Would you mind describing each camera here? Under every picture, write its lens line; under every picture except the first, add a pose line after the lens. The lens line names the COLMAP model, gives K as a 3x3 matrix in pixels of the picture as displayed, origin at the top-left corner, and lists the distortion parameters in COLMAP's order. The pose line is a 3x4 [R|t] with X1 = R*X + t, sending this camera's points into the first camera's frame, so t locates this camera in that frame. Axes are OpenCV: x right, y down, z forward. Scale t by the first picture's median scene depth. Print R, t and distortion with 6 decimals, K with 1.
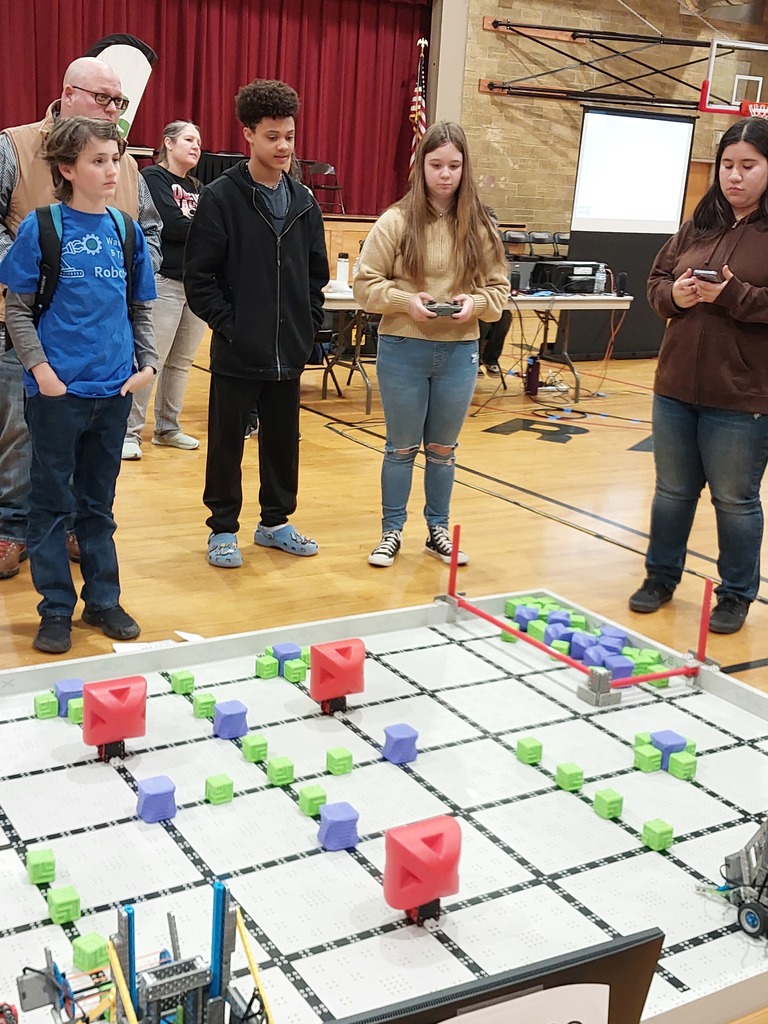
lens RADIAL K [[1209.3, 0, 384.0], [0, 1209.3, 512.0], [0, 0, 1]] dist [0.014390, -0.033237]
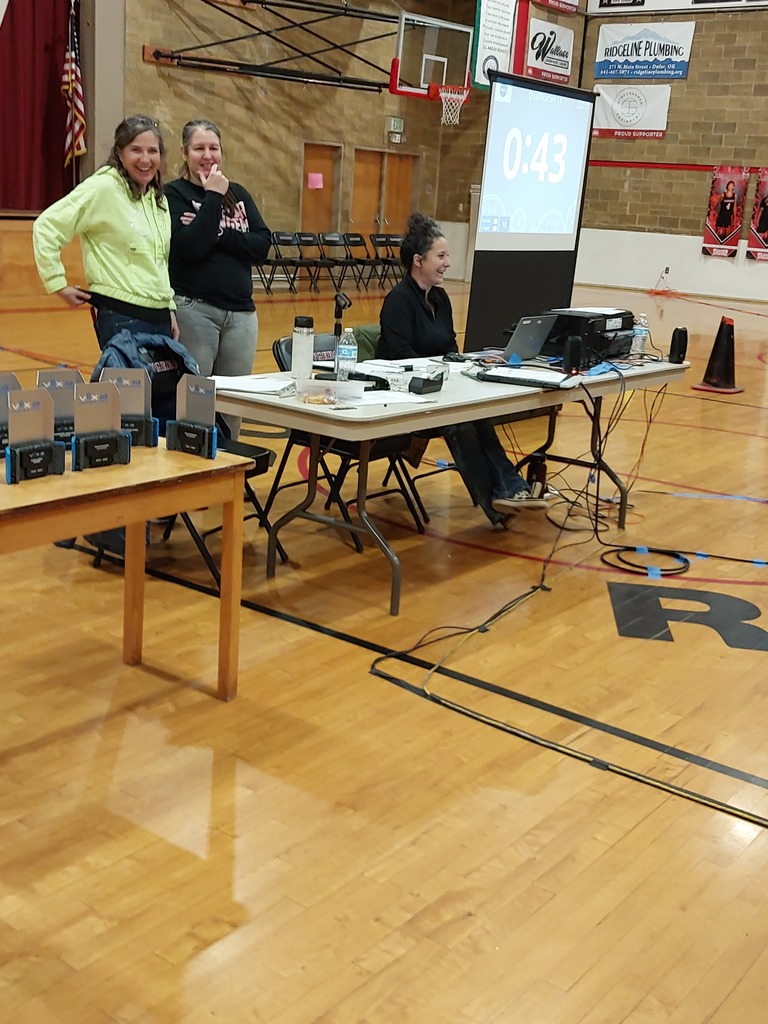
lens RADIAL K [[1165.7, 0, 384.0], [0, 1165.7, 512.0], [0, 0, 1]] dist [0.006423, -0.026361]
pose [[0.932546, -0.093228, 0.348807, -0.075664], [0.085141, 0.995626, 0.038481, -0.056487], [-0.350869, -0.006188, 0.936404, 0.193646]]
